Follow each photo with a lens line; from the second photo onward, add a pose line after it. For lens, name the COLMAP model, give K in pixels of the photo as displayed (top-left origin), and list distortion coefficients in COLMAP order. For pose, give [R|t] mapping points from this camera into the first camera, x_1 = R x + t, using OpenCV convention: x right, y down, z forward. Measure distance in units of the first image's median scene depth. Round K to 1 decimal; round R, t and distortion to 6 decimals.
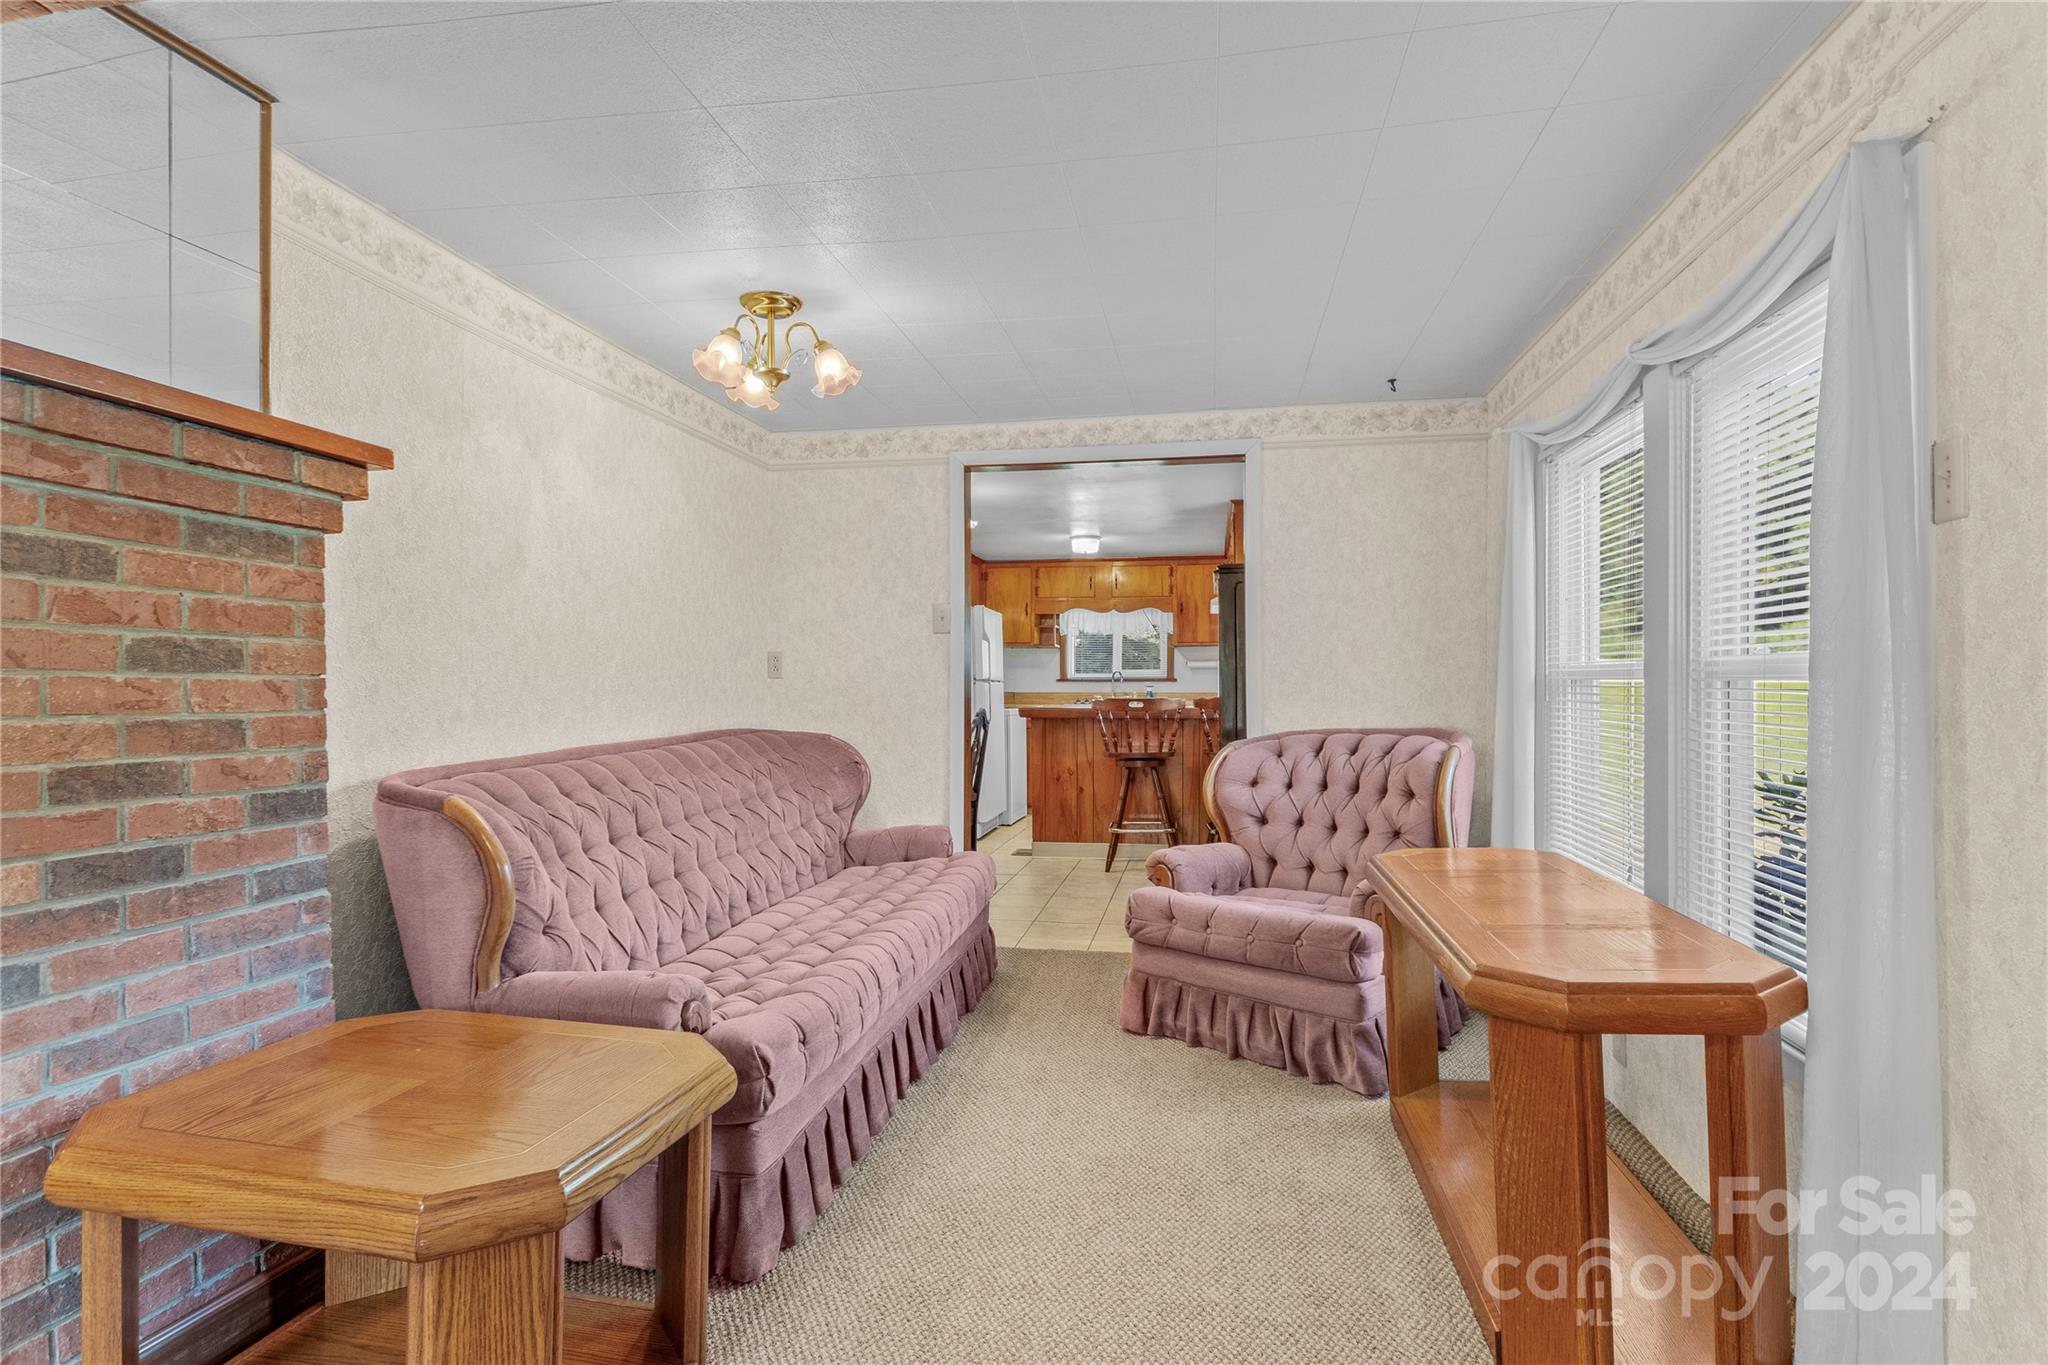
lens RADIAL K [[1085.5, 0, 1013.2], [0, 1085.5, 677.5], [0, 0, 1]] dist [0.008063, -0.007396]
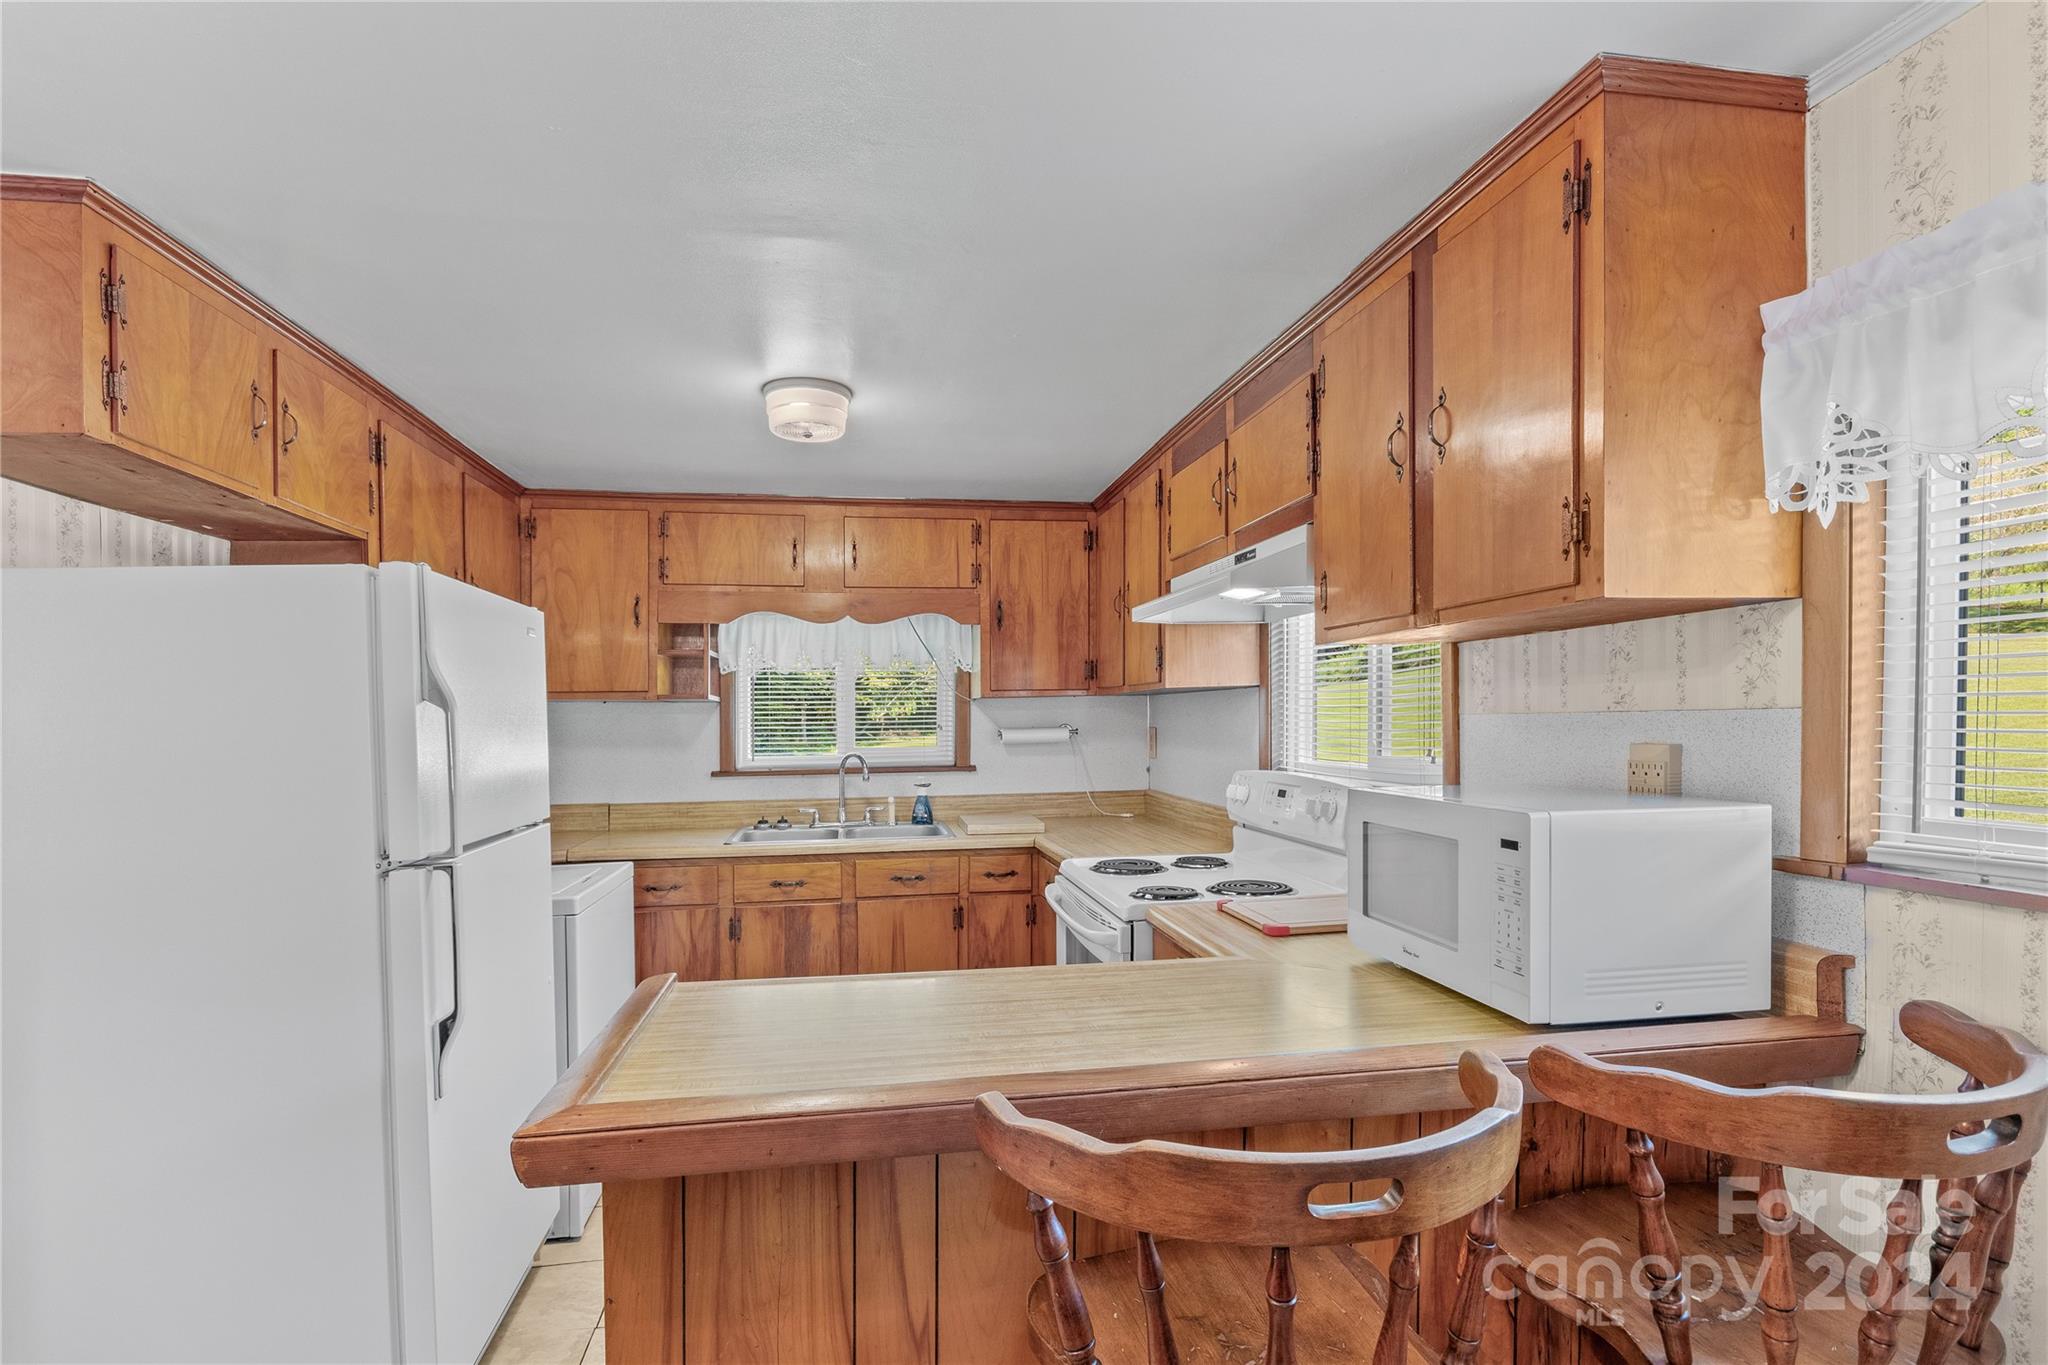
lens RADIAL K [[988.6, 0, 1008.5], [0, 988.6, 699.5], [0, 0, 1]] dist [0.021125, -0.000075]
pose [[0.941430, -0.009189, 0.337084, 0.018100], [0.009542, 0.999954, 0.000608, -0.027910], [-0.337074, 0.002644, 0.941474, 0.589779]]
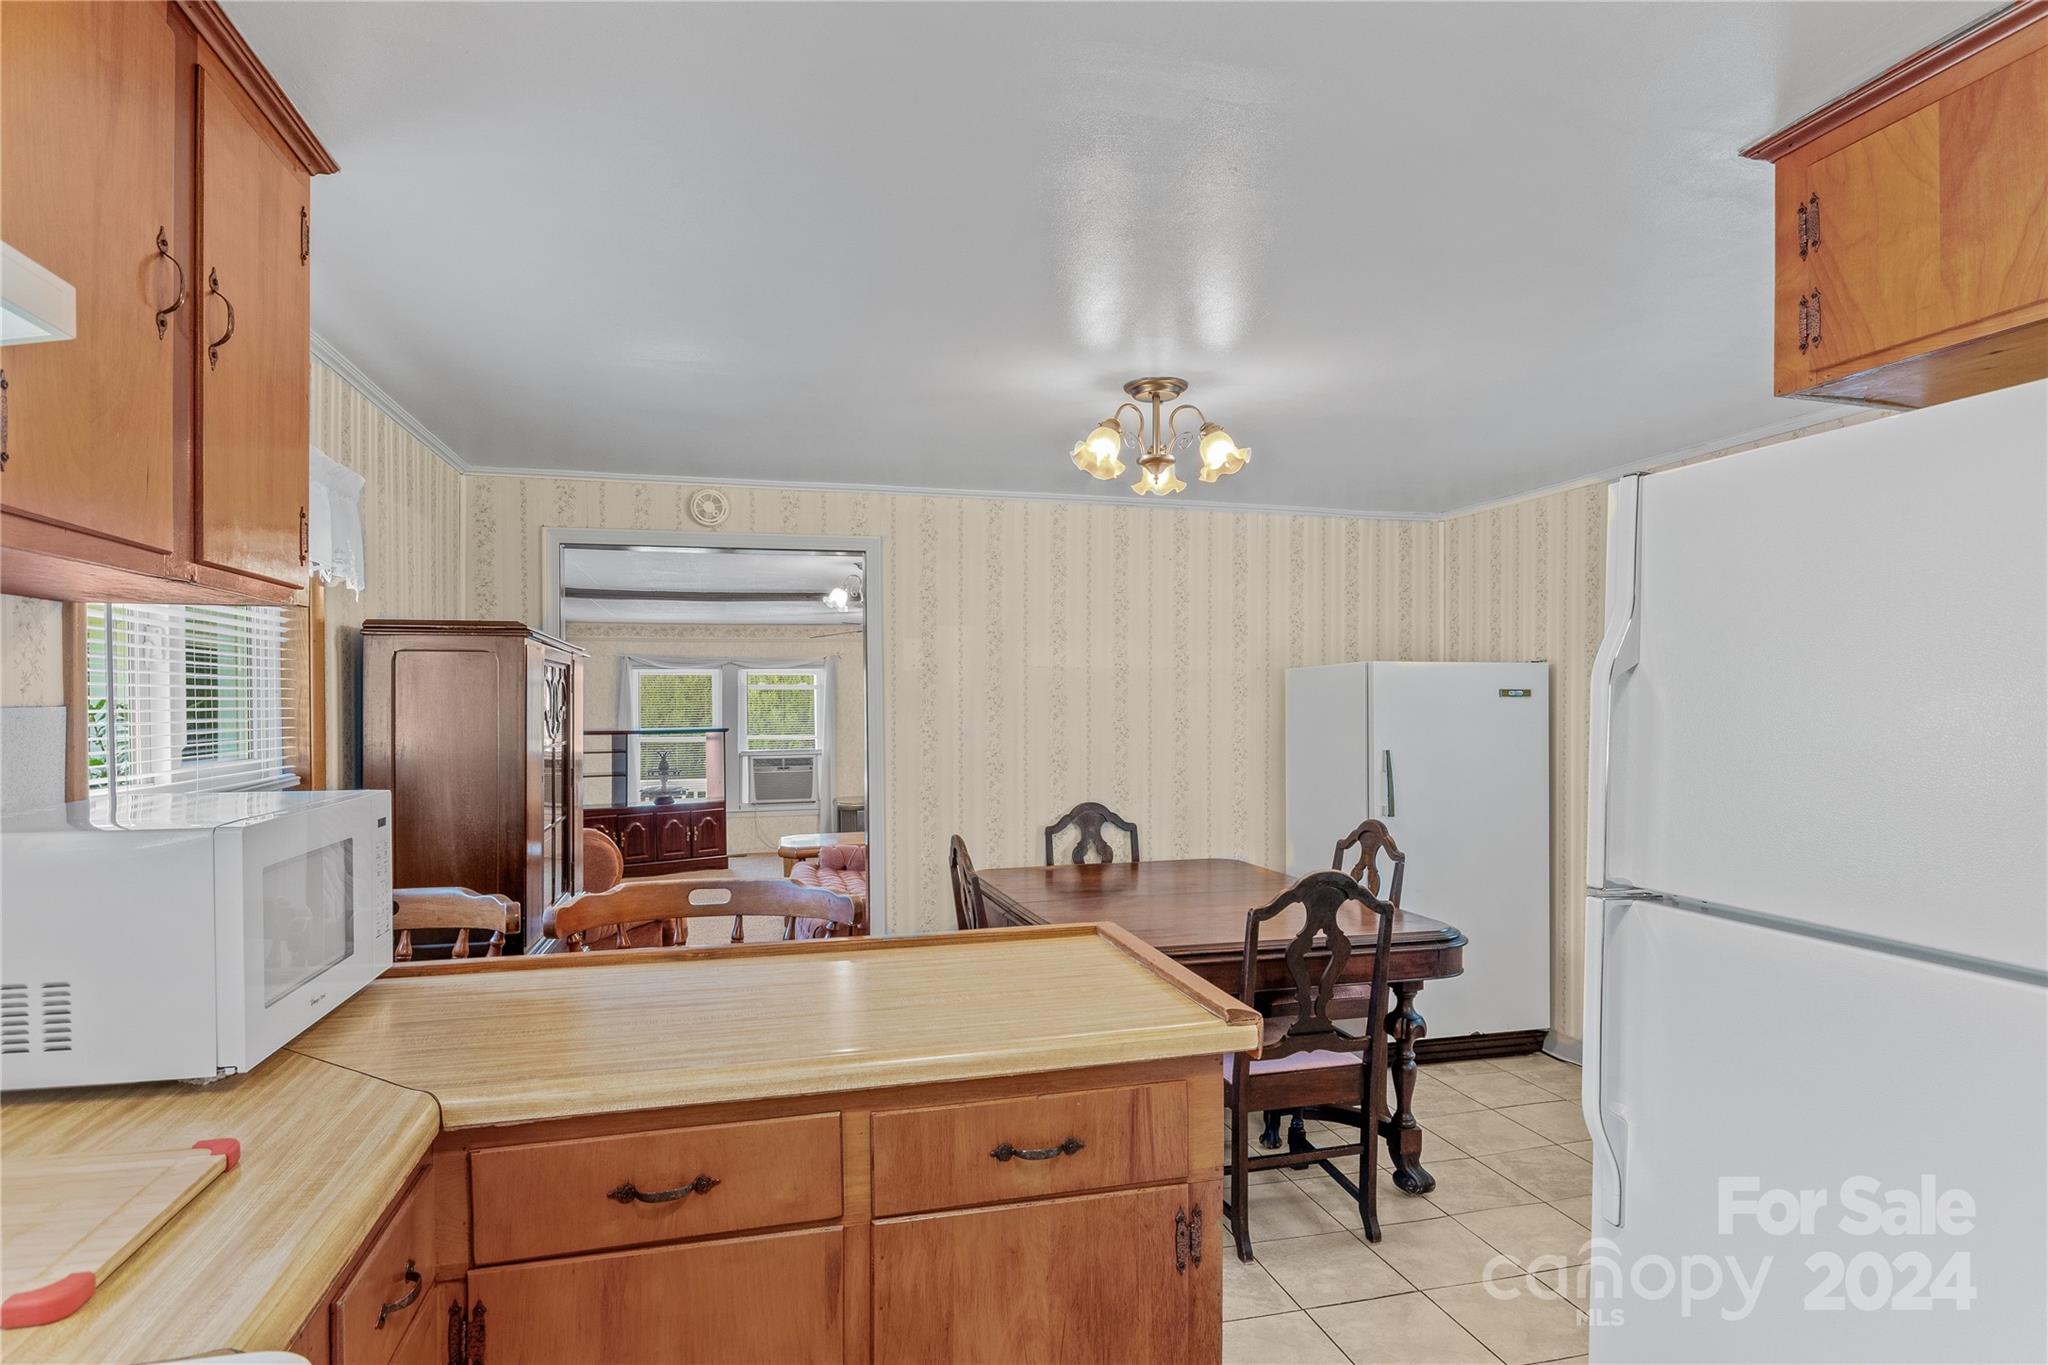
lens RADIAL K [[1085.5, 0, 1016.5], [0, 1085.5, 699.5], [0, 0, 1]] dist [0.008063, -0.007396]
pose [[-0.909303, 0.003003, -0.416124, 0.173539], [0.006621, 0.999952, -0.007252, -0.021955], [0.416082, -0.009349, -0.909279, 1.103282]]
